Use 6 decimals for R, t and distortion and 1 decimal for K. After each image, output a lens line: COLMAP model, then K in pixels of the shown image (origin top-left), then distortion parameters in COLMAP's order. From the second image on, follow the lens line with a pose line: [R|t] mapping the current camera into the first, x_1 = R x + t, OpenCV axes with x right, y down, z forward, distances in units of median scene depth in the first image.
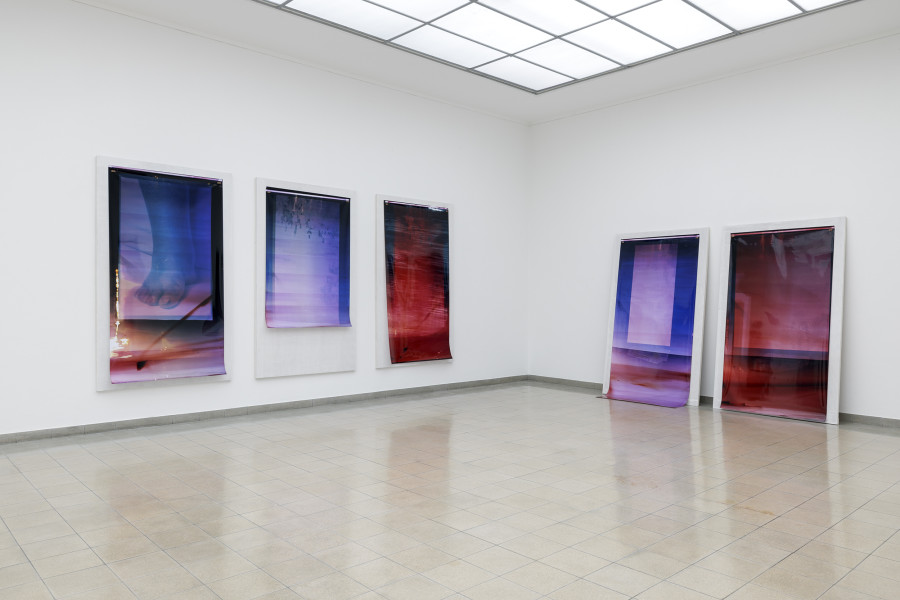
lens RADIAL K [[662.3, 0, 443.3], [0, 662.3, 303.7], [0, 0, 1]] dist [-0.008220, 0.000488]
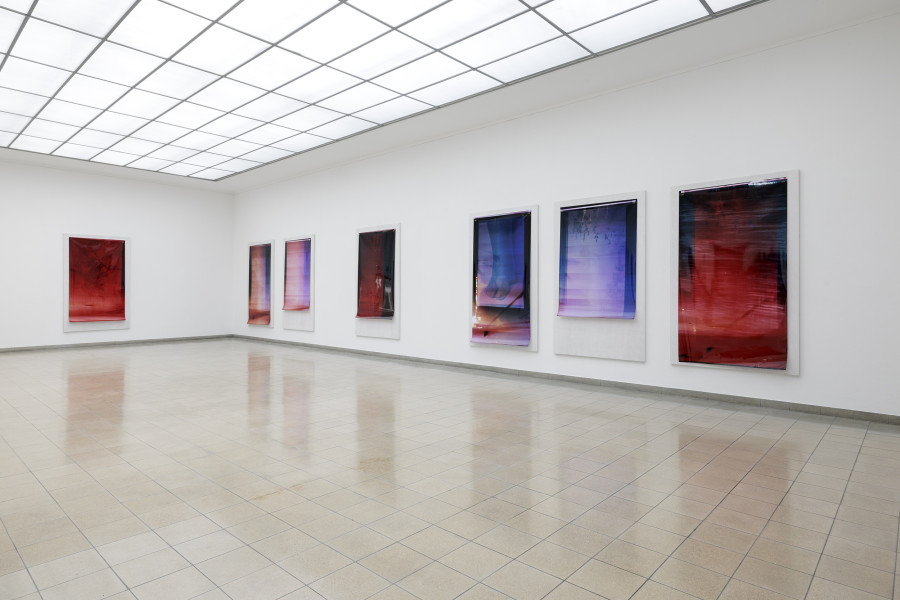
lens RADIAL K [[511.2, 0, 423.7], [0, 511.2, 292.6], [0, 0, 1]] dist [0.003301, 0.002347]
pose [[0.073626, -0.006634, -0.997264, 0.674174], [-0.009297, 0.999930, -0.007338, 0.000693], [0.997243, 0.009812, 0.073559, 0.617832]]
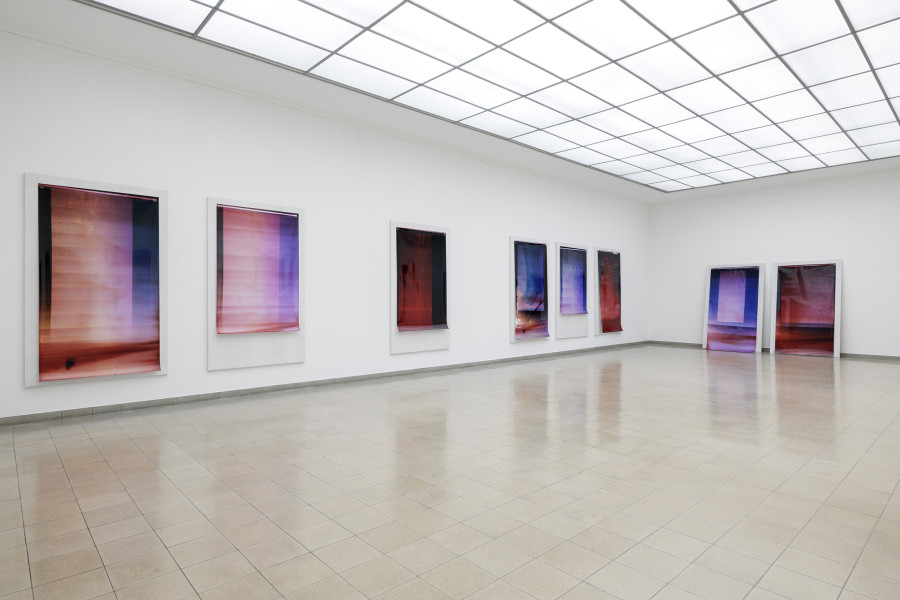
lens RADIAL K [[511.2, 0, 436.5], [0, 511.2, 309.8], [0, 0, 1]] dist [0.003301, 0.002347]
pose [[0.999968, -0.007421, 0.003138, -0.620793], [0.007381, 0.999895, 0.012452, -0.000809], [-0.003230, -0.012428, 0.999918, -0.566749]]
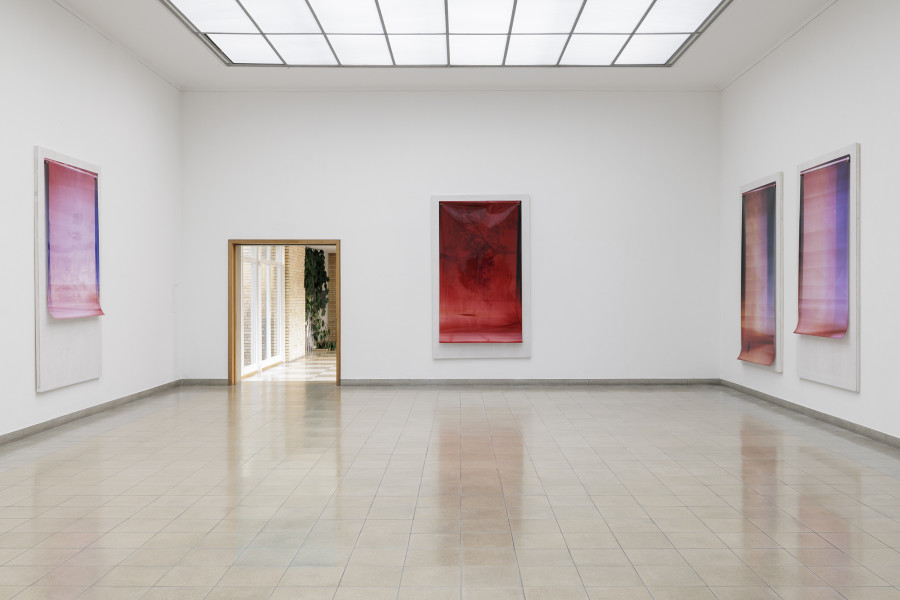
lens RADIAL K [[831.3, 0, 463.6], [0, 831.3, 283.6], [0, 0, 1]] dist [-0.006066, 0.000000]
pose [[-0.665267, -0.014745, -0.746460, 0.154917], [-0.009968, 0.999891, -0.010867, -0.002879], [0.746539, 0.000211, -0.665342, 0.702887]]
